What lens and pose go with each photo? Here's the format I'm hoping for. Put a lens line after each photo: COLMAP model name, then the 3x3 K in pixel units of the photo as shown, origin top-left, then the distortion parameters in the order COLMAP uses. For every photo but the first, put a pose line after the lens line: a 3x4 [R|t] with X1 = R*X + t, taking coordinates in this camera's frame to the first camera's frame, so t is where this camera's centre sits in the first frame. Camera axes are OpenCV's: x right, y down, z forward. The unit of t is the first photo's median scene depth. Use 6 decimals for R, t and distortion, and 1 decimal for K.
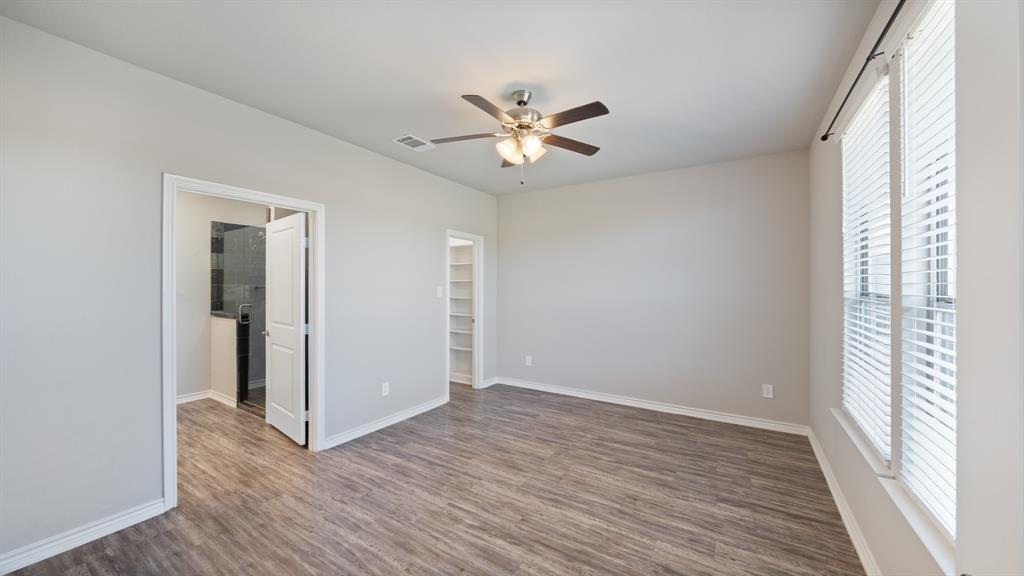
lens RADIAL K [[365.7, 0, 511.5], [0, 365.7, 291.3], [0, 0, 1]] dist [-0.009633, 0.000177]
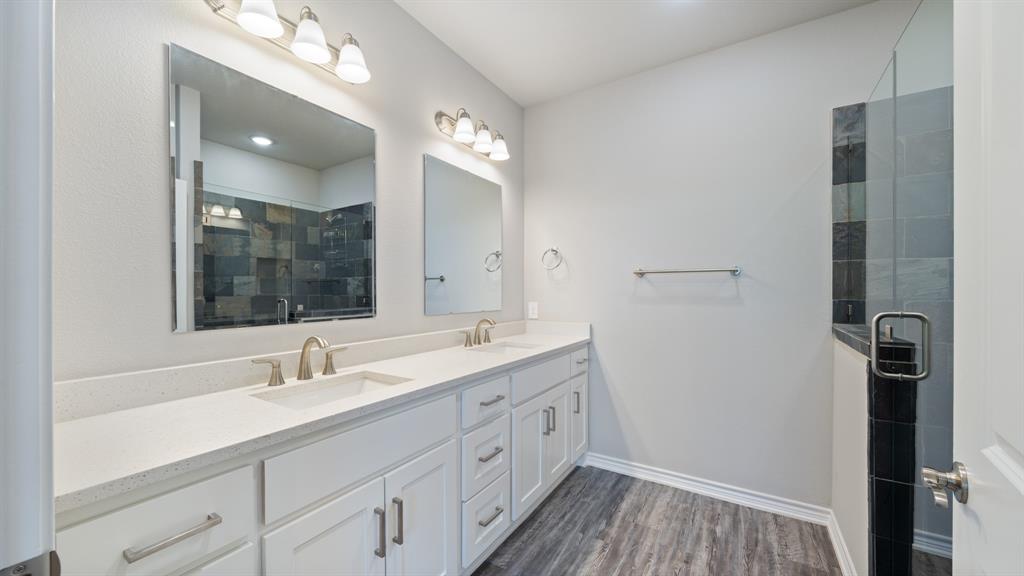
lens RADIAL K [[365.7, 0, 511.6], [0, 365.7, 291.0], [0, 0, 1]] dist [-0.009633, 0.000177]
pose [[-0.008701, 0.008626, -0.999925, -0.601189], [-0.011482, 0.999896, 0.008725, 0.025670], [0.999896, 0.011557, -0.008601, 0.946219]]
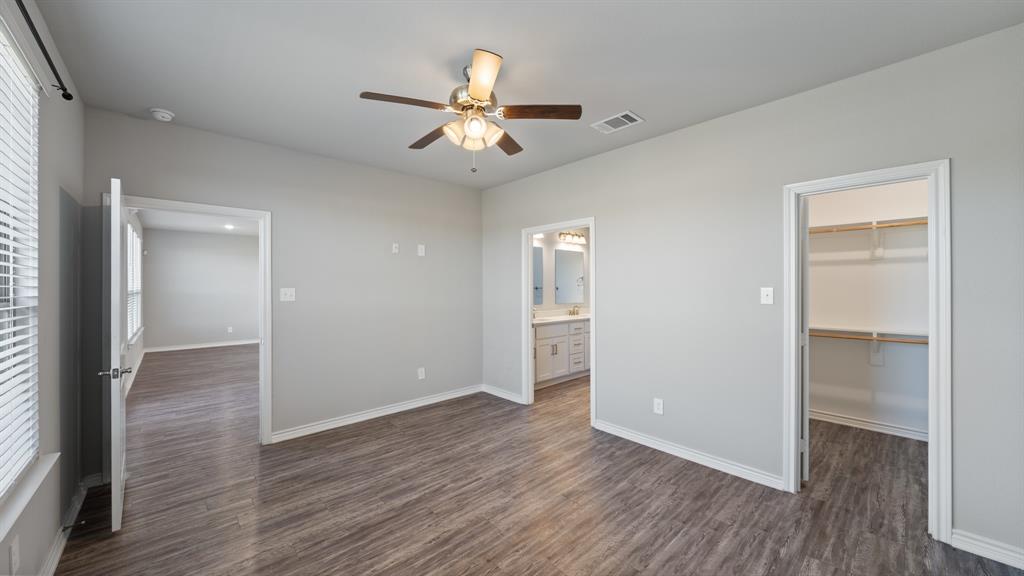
lens RADIAL K [[365.7, 0, 508.8], [0, 365.7, 288.7], [0, 0, 1]] dist [-0.009633, 0.000177]
pose [[-0.262130, 0.001804, -0.965031, 0.693222], [-0.011459, 0.999922, 0.004982, -0.011851], [0.964965, 0.012364, -0.262088, 1.053858]]
